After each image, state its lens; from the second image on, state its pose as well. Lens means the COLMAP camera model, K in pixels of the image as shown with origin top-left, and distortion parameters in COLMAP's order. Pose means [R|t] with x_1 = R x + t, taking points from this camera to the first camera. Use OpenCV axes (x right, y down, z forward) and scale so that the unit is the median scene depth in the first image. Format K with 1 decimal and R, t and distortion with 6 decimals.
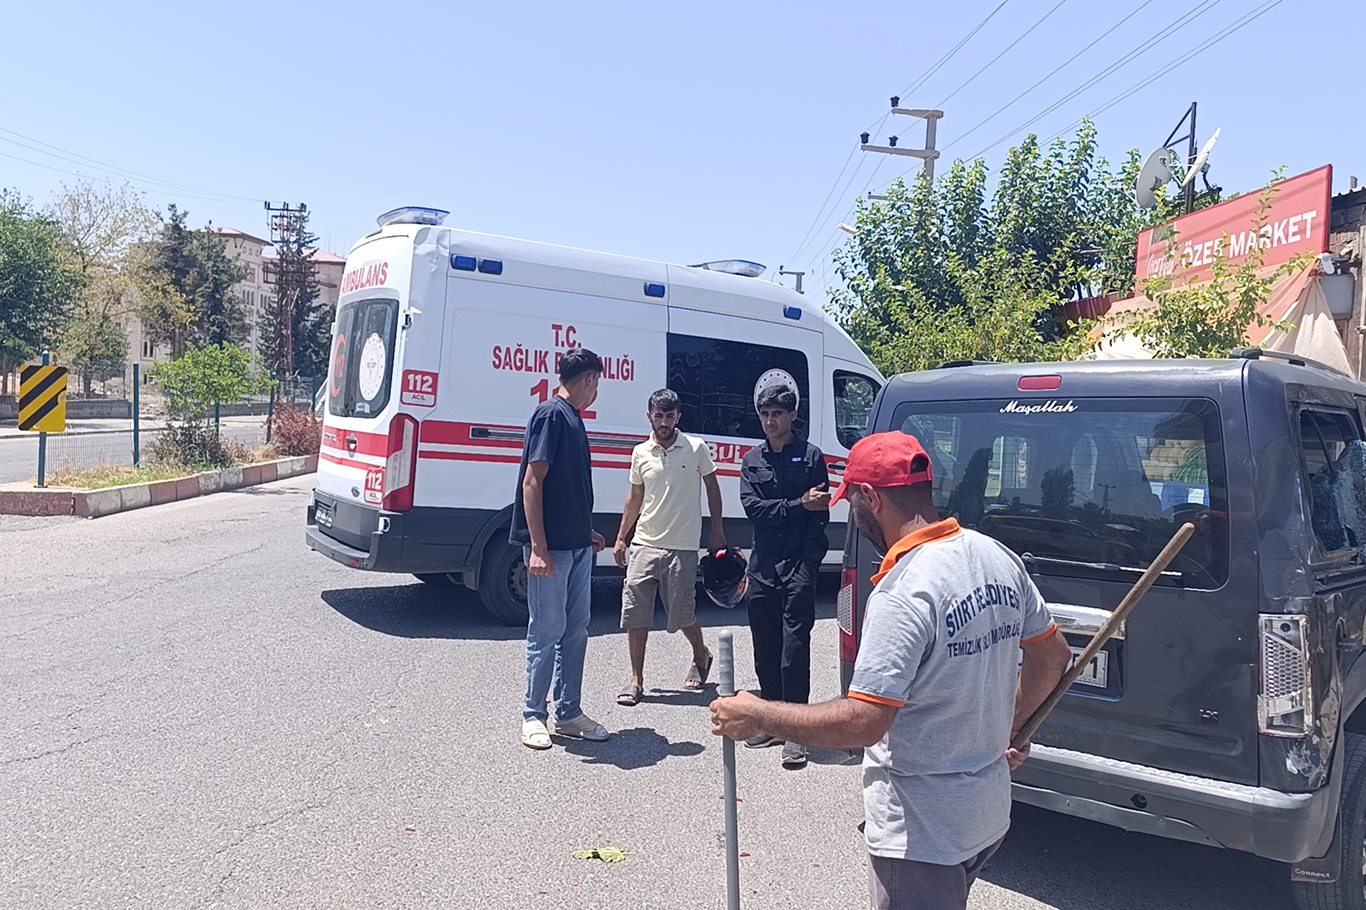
lens RADIAL K [[1109.2, 0, 705.4], [0, 1109.2, 442.4], [0, 0, 1]] dist [0.037416, -0.013801]
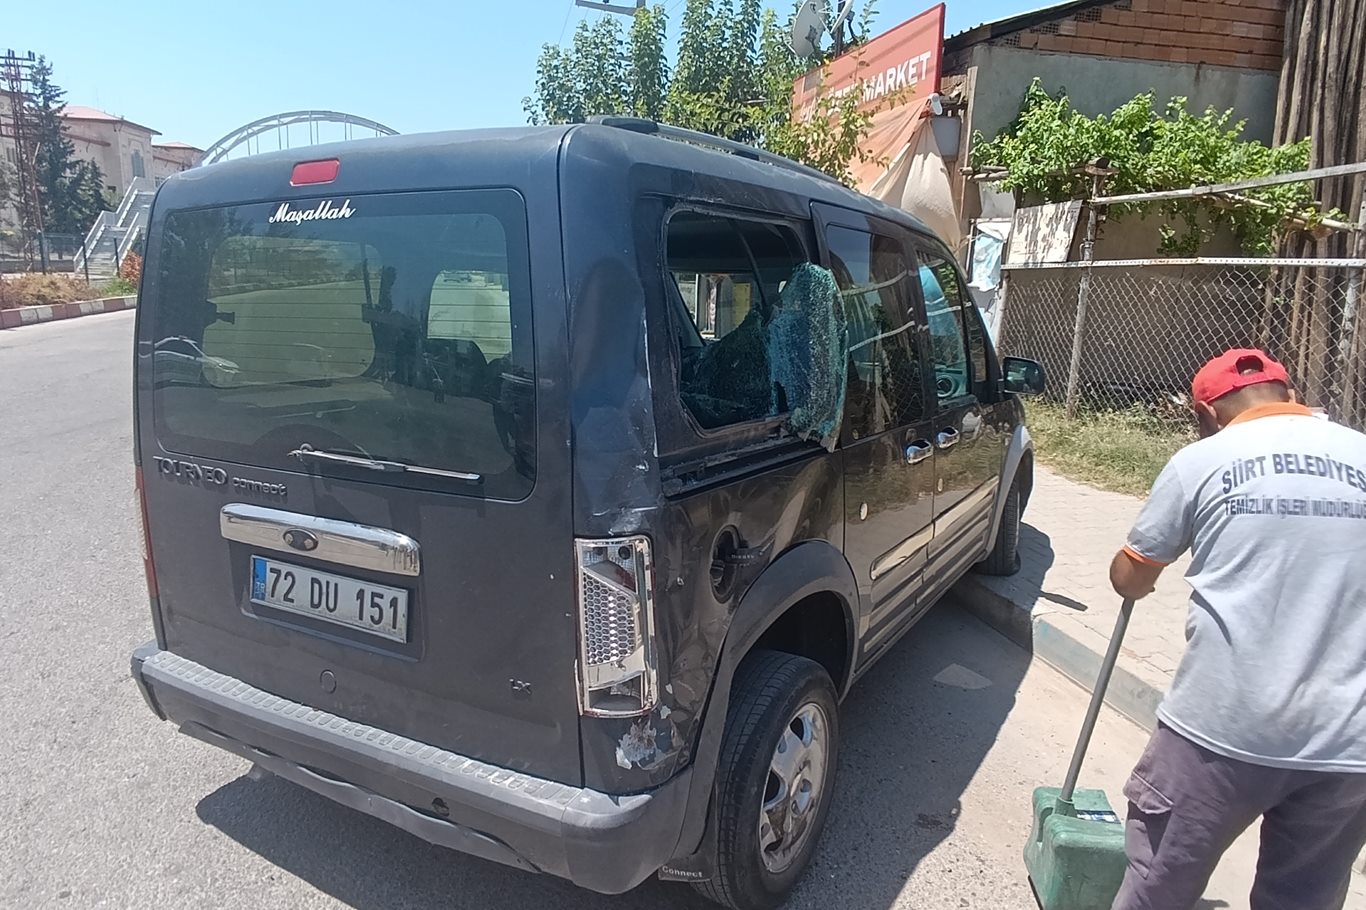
lens RADIAL K [[931.5, 0, 689.6], [0, 931.5, 474.2], [0, 0, 1]] dist [0.004817, -0.016559]
pose [[0.979013, -0.054892, 0.196265, 0.137536], [0.016045, 0.980815, 0.194281, 0.005067], [-0.203164, -0.187055, 0.961111, 0.147063]]
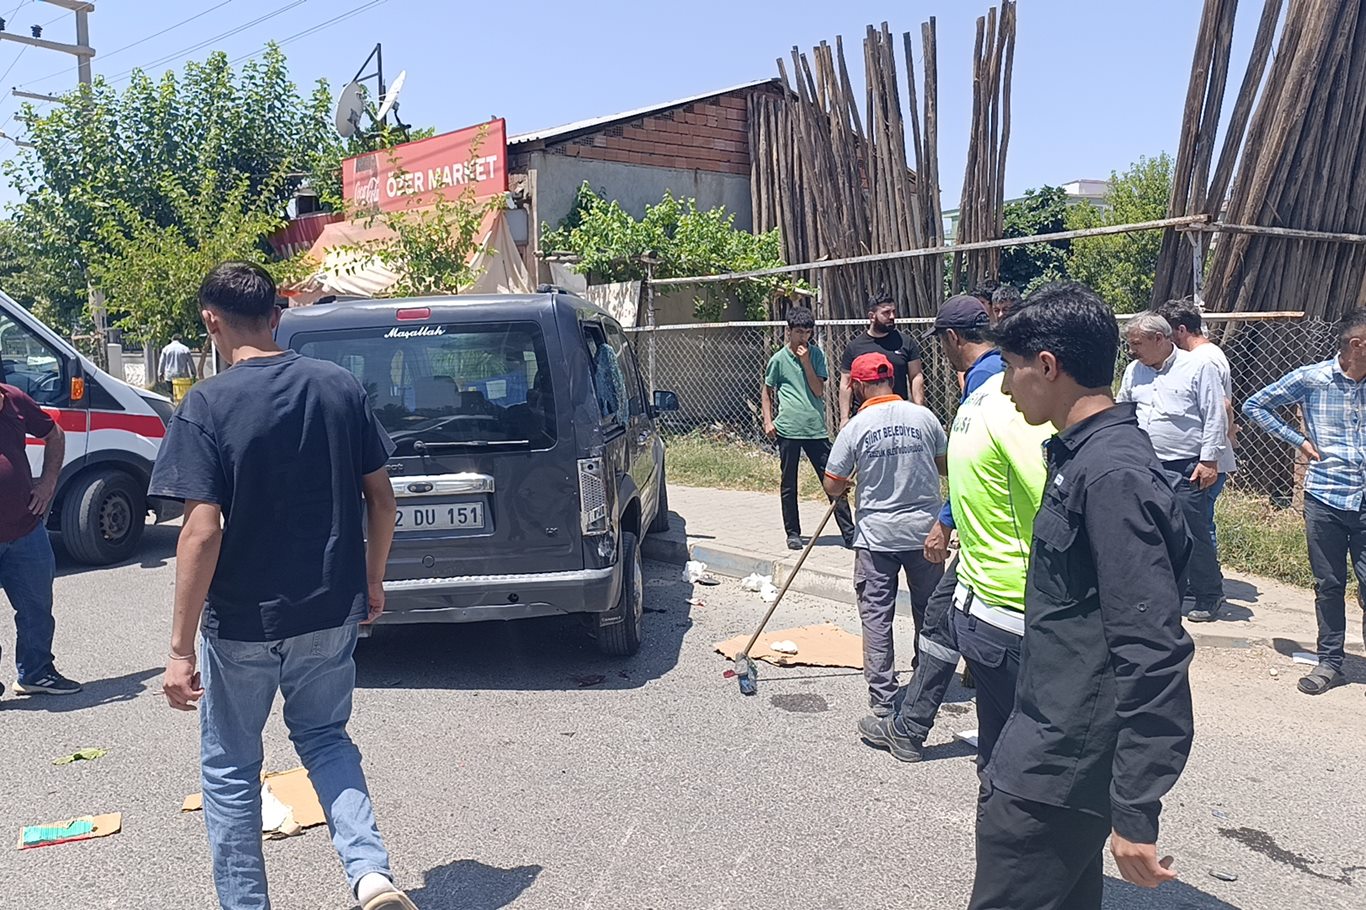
lens RADIAL K [[1114.0, 0, 683.0], [0, 1114.0, 455.0], [0, 0, 1]] dist [0.027866, -0.125330]
pose [[0.765848, -0.119215, 0.631874, -0.110306], [0.062294, 0.991797, 0.111621, -0.005132], [-0.639997, -0.046123, 0.766992, -0.083158]]
